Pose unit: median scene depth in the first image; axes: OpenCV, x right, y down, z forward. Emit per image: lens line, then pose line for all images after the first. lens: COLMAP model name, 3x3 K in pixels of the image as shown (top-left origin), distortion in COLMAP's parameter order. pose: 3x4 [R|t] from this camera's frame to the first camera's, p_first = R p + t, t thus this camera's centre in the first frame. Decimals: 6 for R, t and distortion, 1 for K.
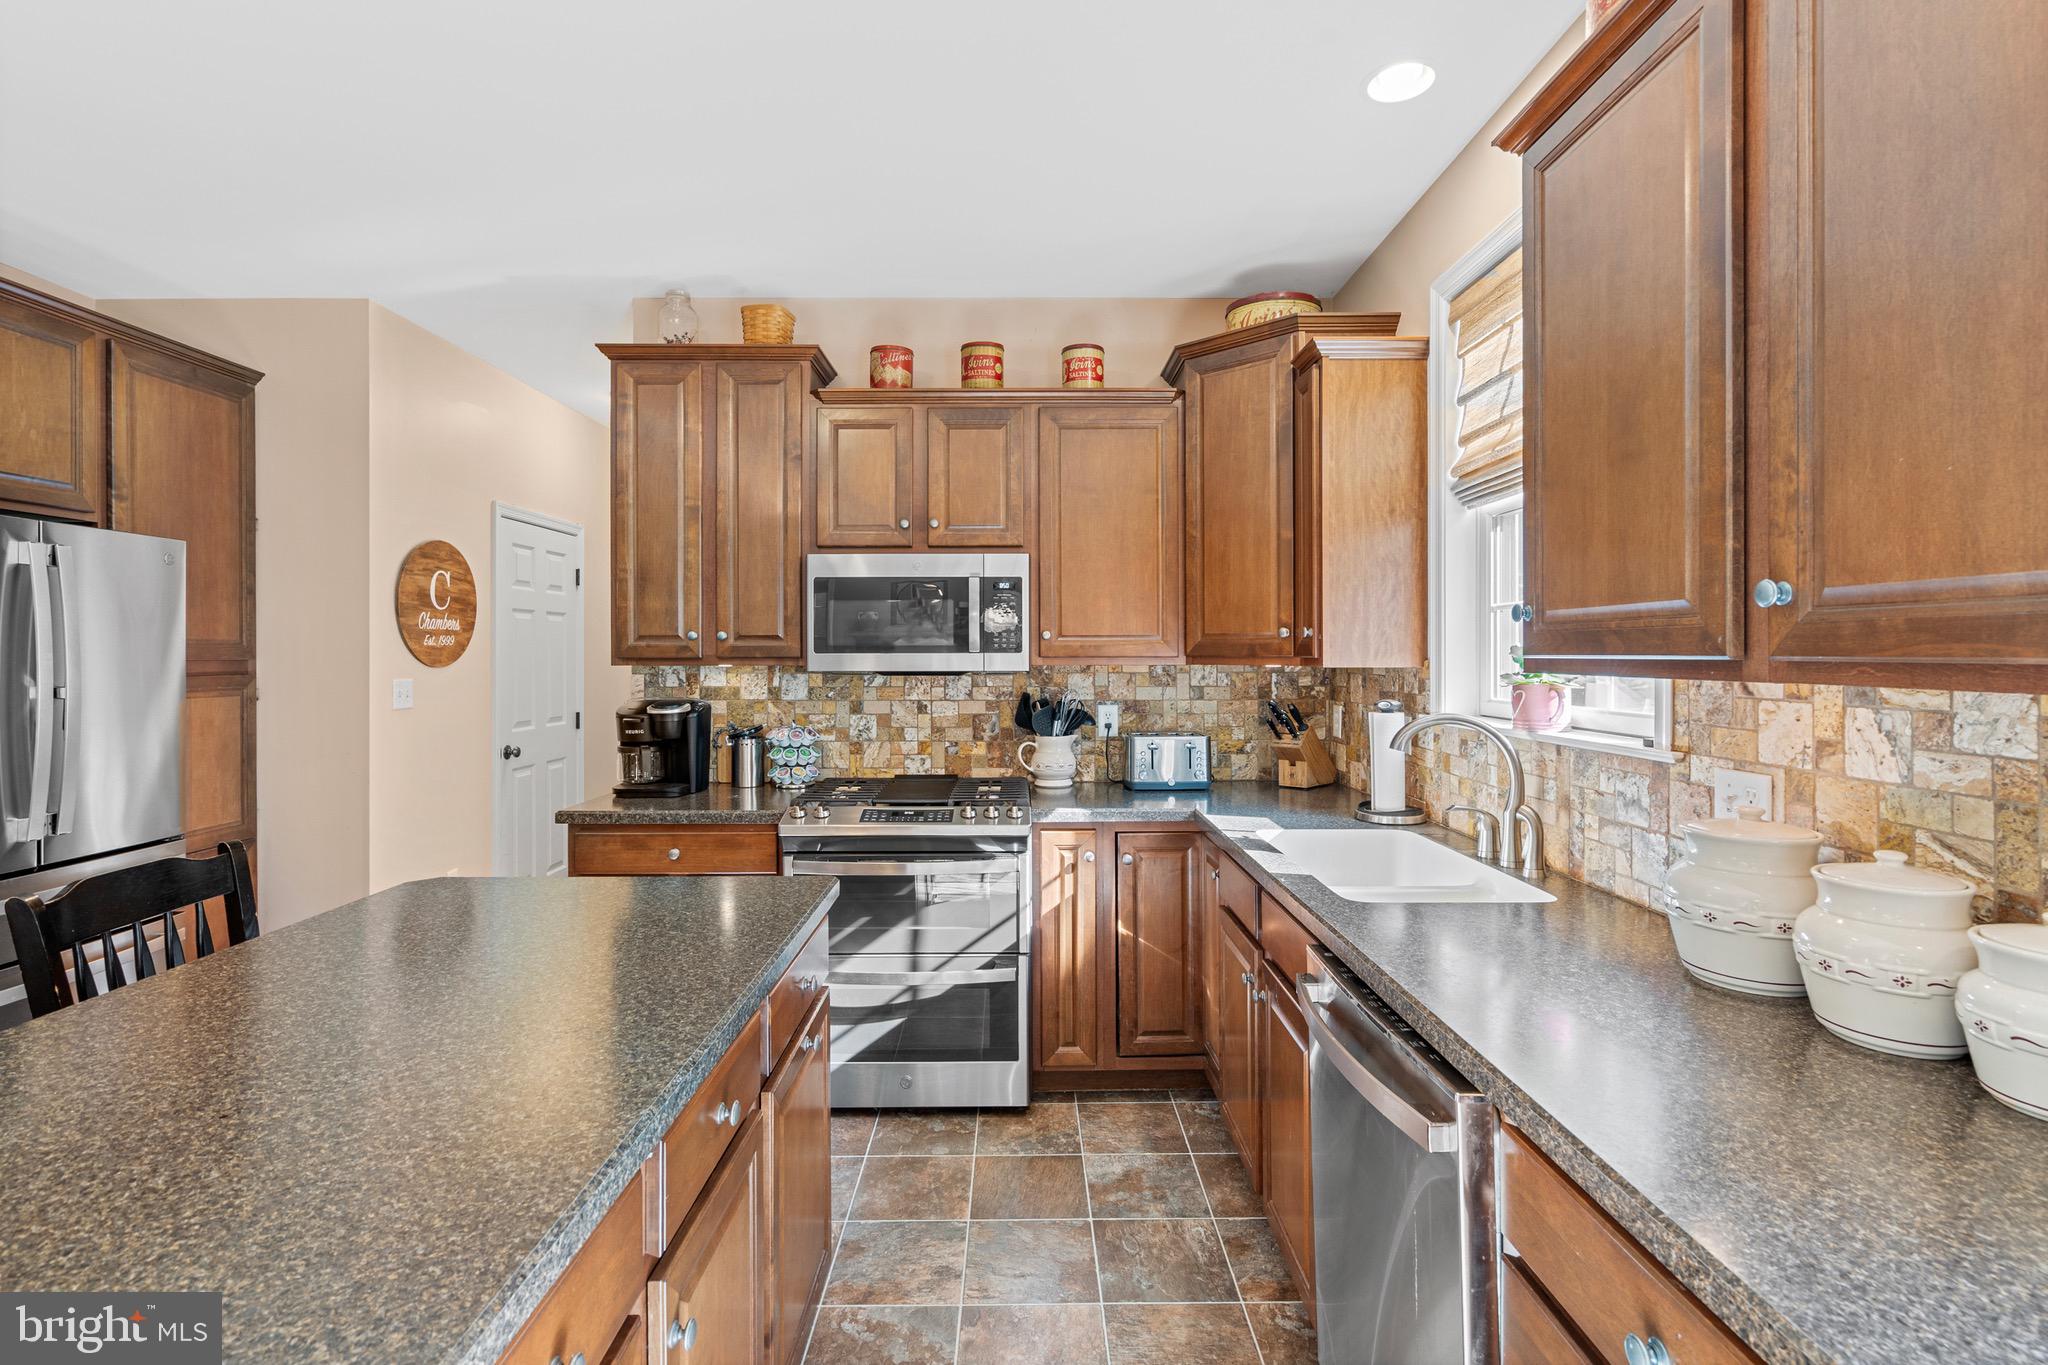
lens RADIAL K [[951.2, 0, 1028.7], [0, 951.2, 651.1], [0, 0, 1]] dist [-0.013938, 0.008491]
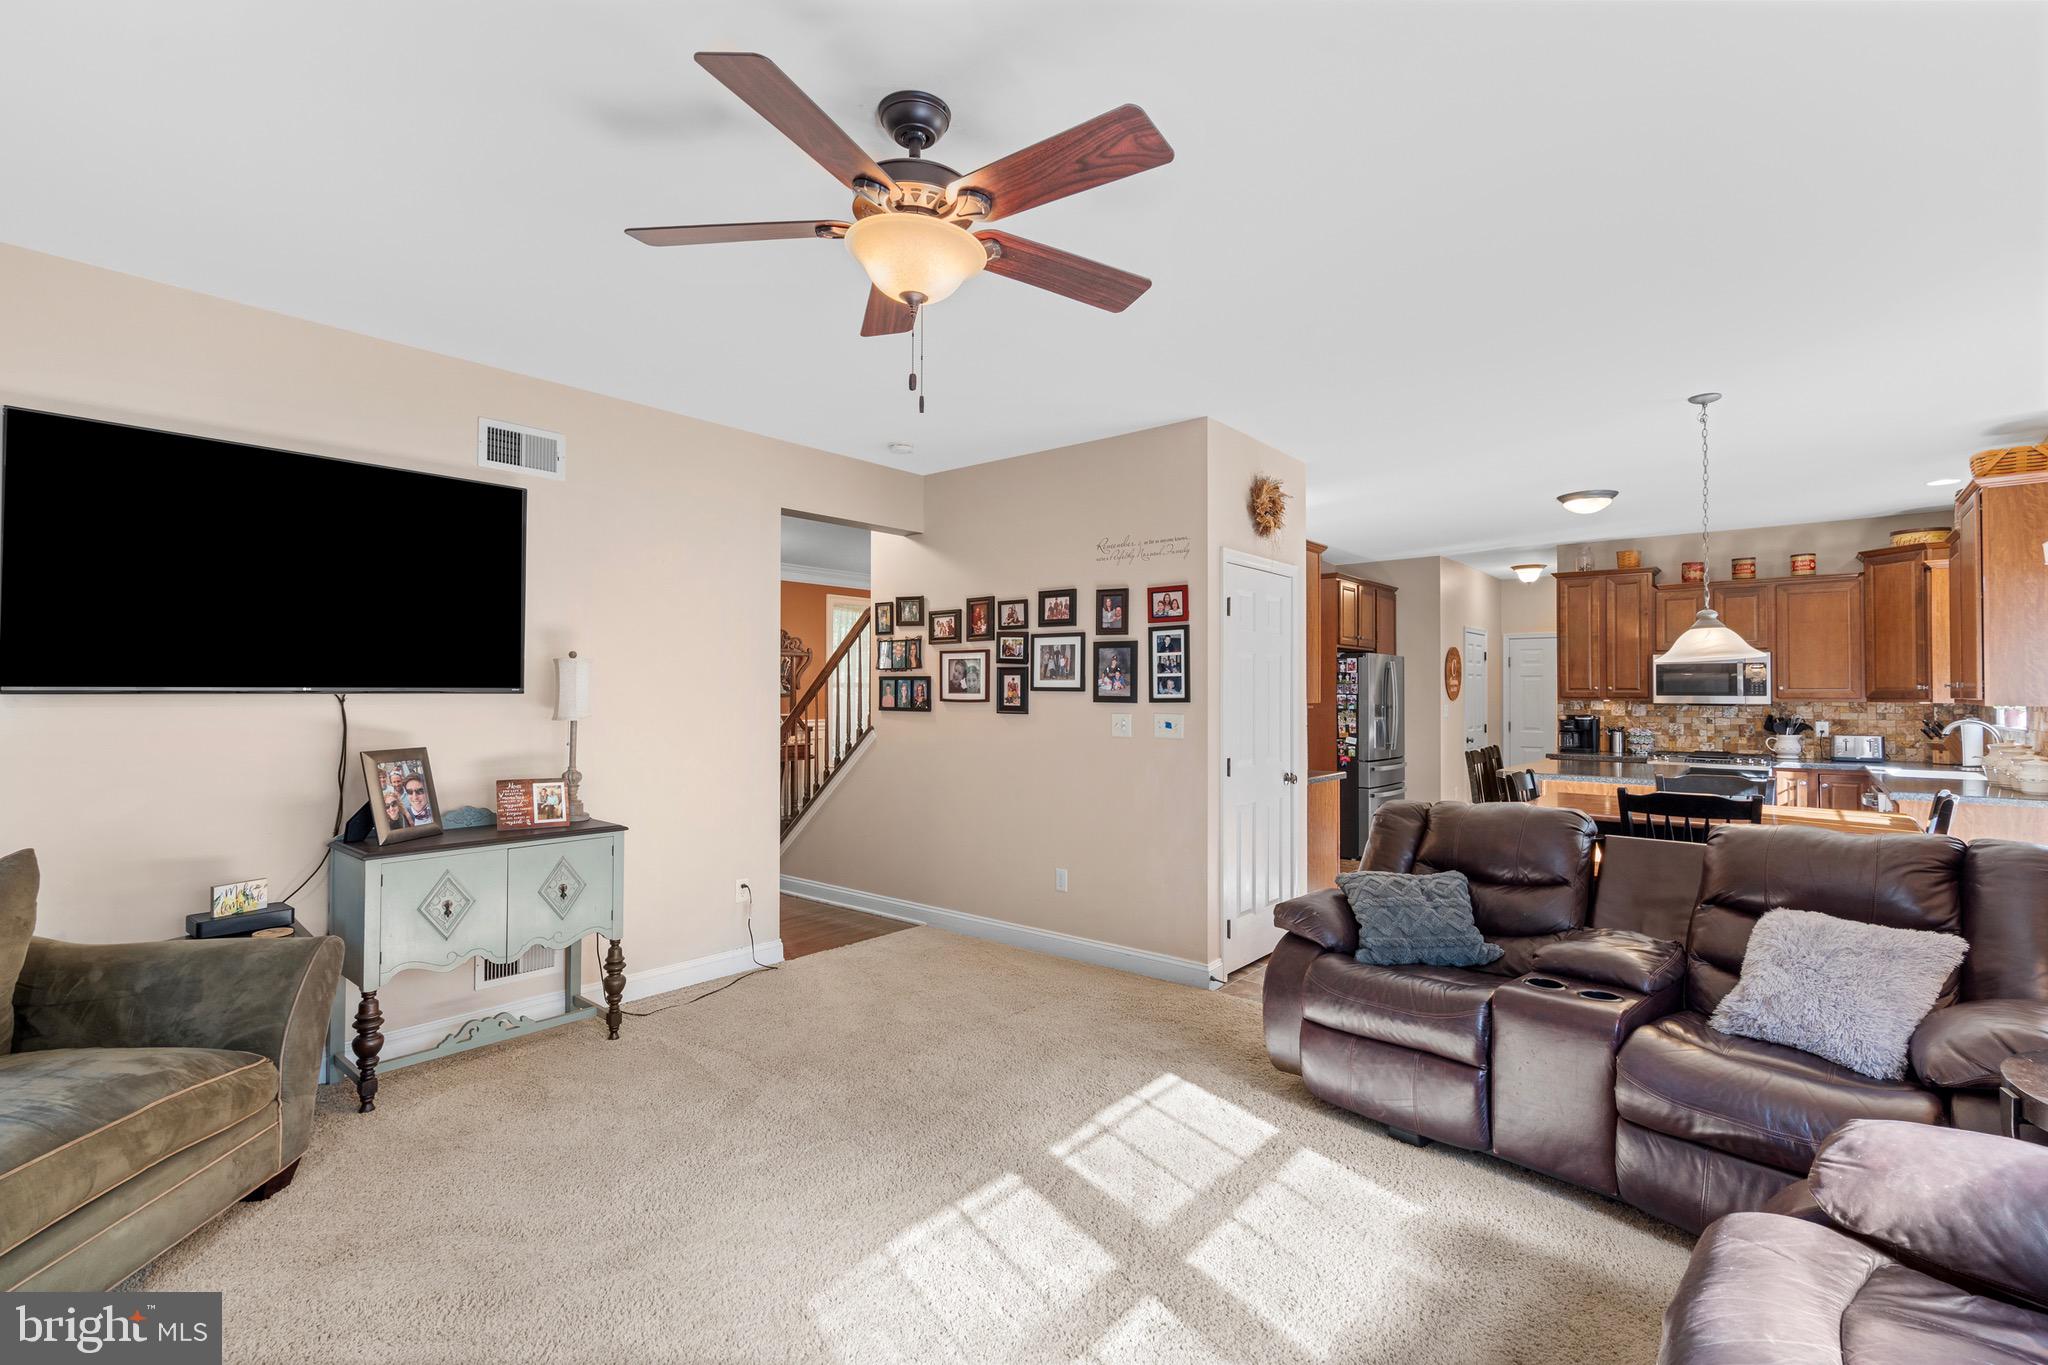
lens RADIAL K [[972.6, 0, 990.0], [0, 972.6, 679.7], [0, 0, 1]] dist [0.001239, 0.001117]
pose [[0.761211, -0.004448, -0.648489, 0.087976], [-0.002077, 0.999955, -0.009296, -0.011543], [0.648501, 0.008423, 0.761167, -1.939467]]
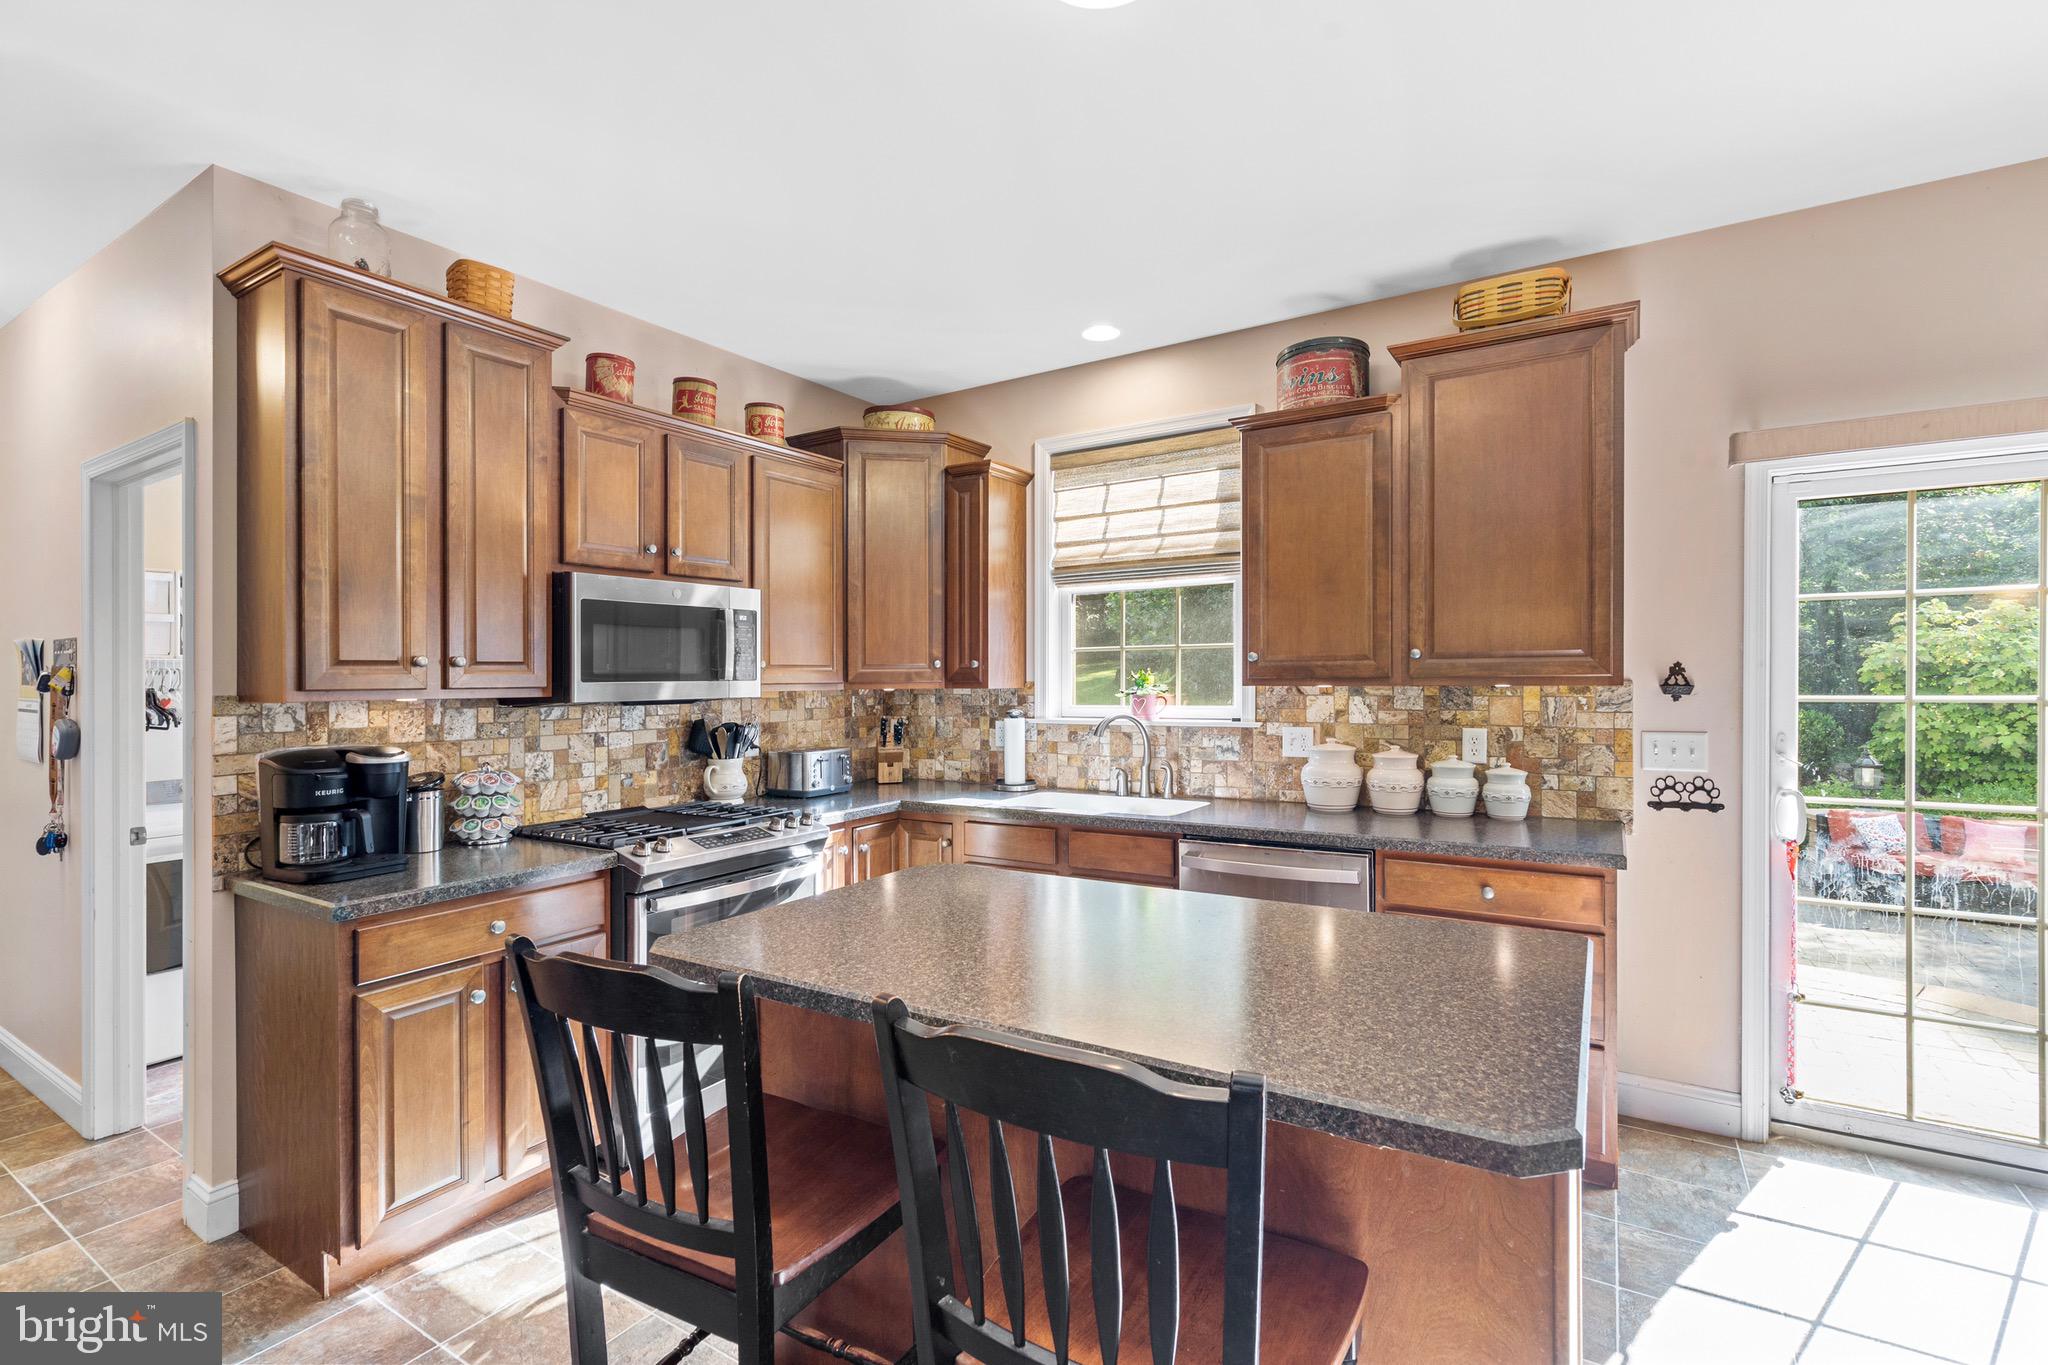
lens RADIAL K [[954.7, 0, 1024.0], [0, 954.7, 682.5], [0, 0, 1]] dist [0.000046, 0.000164]
pose [[0.531439, -0.007940, 0.847059, -0.754692], [0.007583, 0.999961, 0.004615, 0.001435], [-0.847063, 0.003971, 0.531478, 0.157174]]
